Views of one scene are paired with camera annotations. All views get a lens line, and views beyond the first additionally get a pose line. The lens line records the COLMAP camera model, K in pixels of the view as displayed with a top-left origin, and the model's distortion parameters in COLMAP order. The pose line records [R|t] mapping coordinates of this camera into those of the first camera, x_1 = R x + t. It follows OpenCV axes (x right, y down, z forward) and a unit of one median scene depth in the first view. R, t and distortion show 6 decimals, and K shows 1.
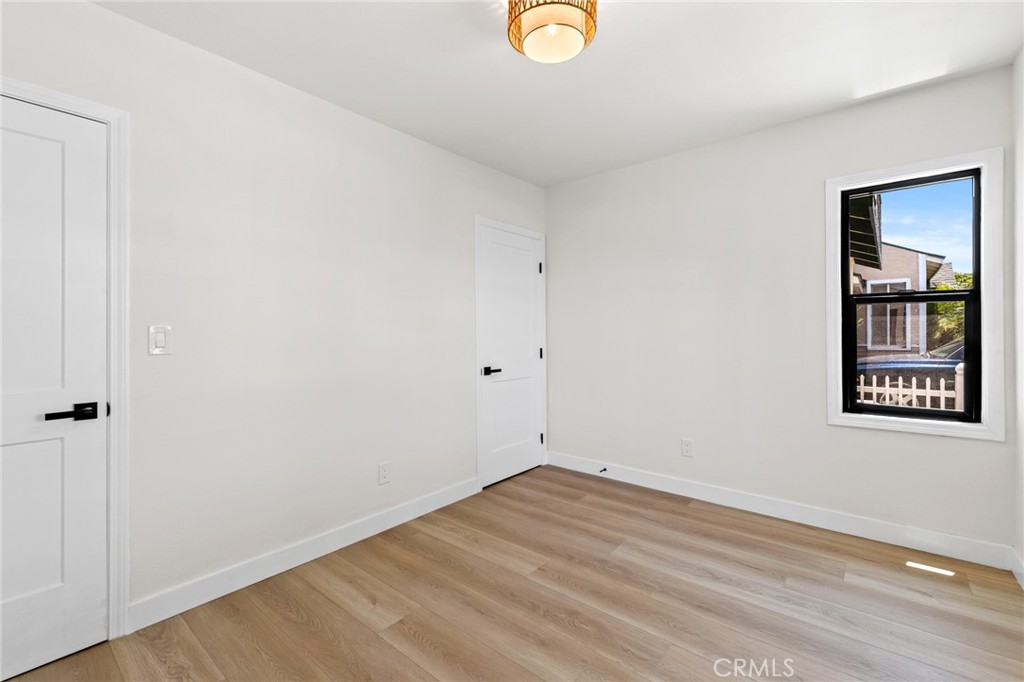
lens RADIAL K [[439.0, 0, 514.0], [0, 439.0, 333.6], [0, 0, 1]] dist [0.001655, -0.000135]
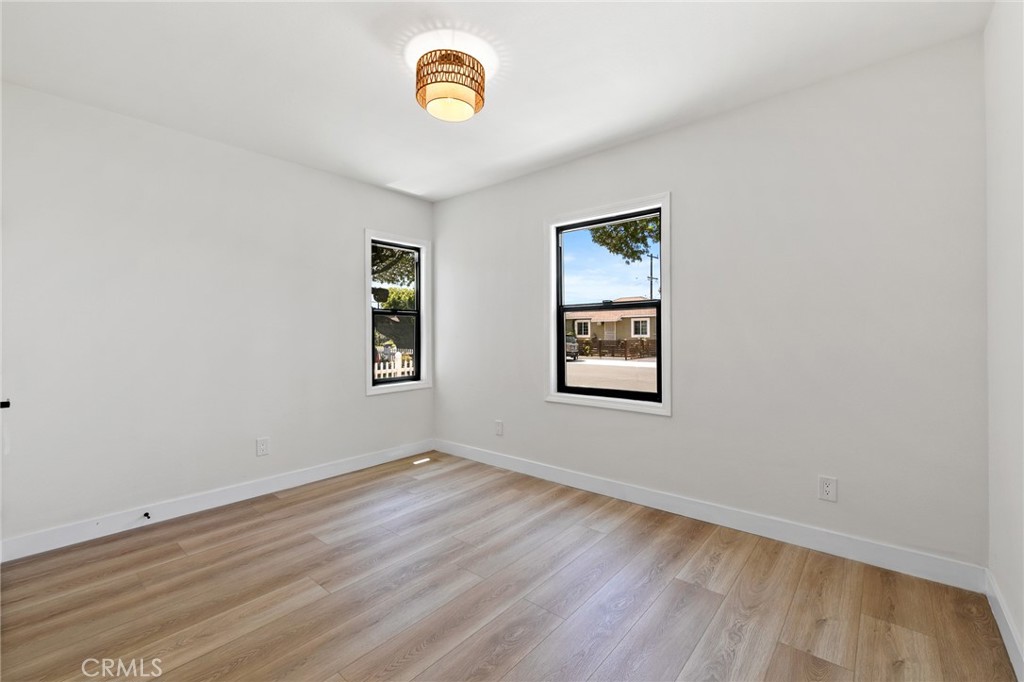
lens RADIAL K [[439.0, 0, 514.0], [0, 439.0, 333.6], [0, 0, 1]] dist [0.001655, -0.000135]
pose [[0.015945, -0.002293, 0.999870, -0.738046], [0.002251, 0.999995, 0.002258, -0.005407], [-0.999870, 0.002215, 0.015950, 0.476580]]
